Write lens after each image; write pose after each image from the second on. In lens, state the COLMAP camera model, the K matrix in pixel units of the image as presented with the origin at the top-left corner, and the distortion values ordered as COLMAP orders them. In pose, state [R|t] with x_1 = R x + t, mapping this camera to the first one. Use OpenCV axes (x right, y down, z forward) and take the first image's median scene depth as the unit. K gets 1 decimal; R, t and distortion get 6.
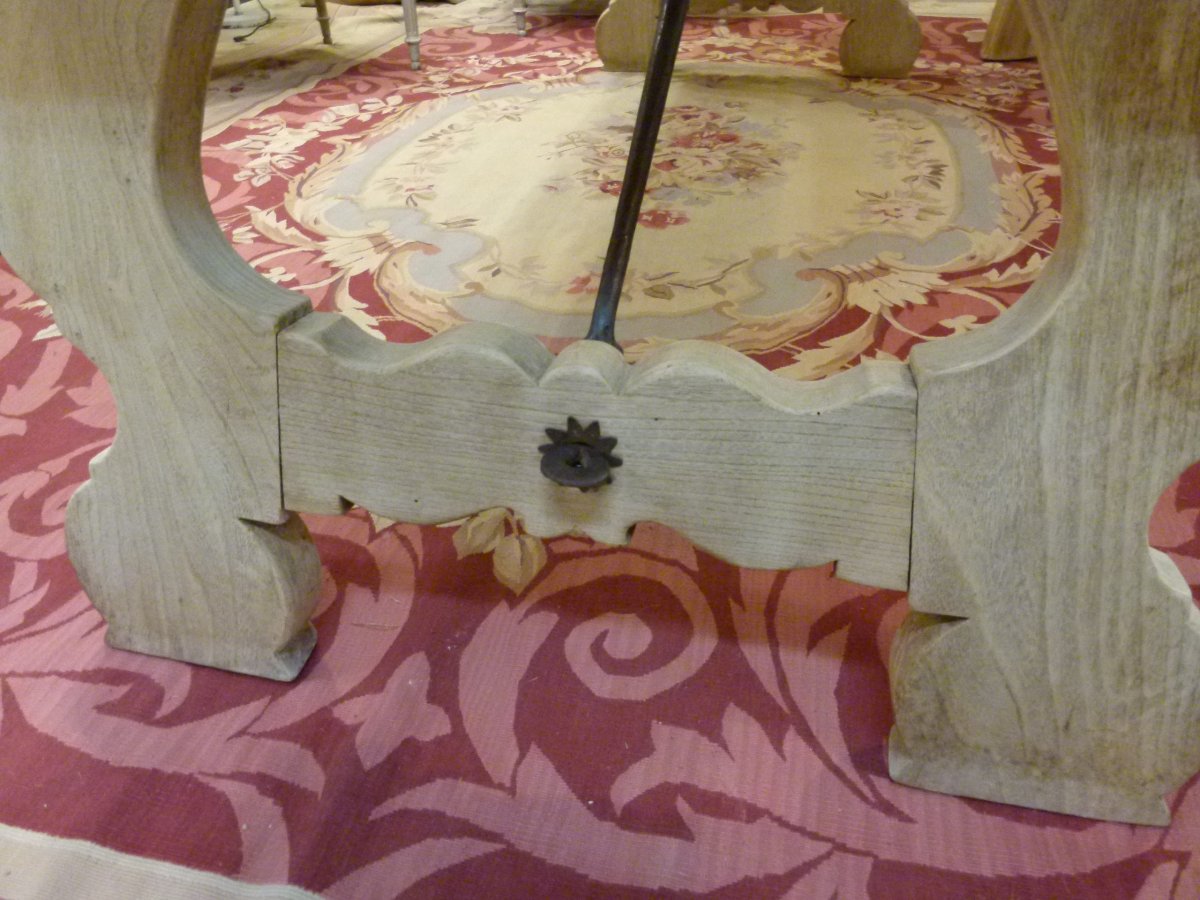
lens RADIAL K [[890.9, 0, 589.5], [0, 890.9, 444.8], [0, 0, 1]] dist [-0.039057, 0.028085]
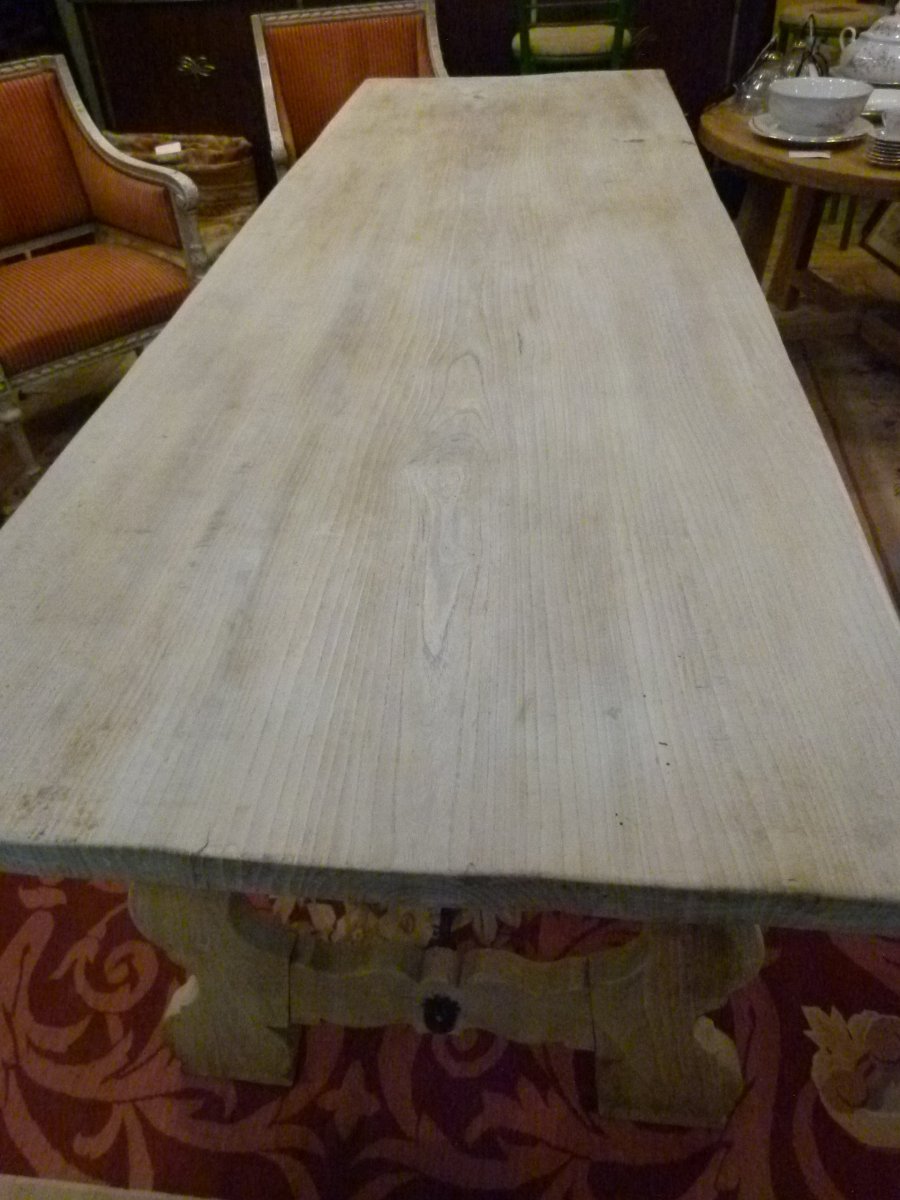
lens RADIAL K [[890.9, 0, 447.3], [0, 890.9, 600.9], [0, 0, 1]] dist [-0.039057, 0.028085]
pose [[0.993688, -0.085270, 0.072888, -0.055146], [0.077852, 0.992019, 0.099179, -0.946534], [-0.080764, -0.092879, 0.992396, -0.822644]]
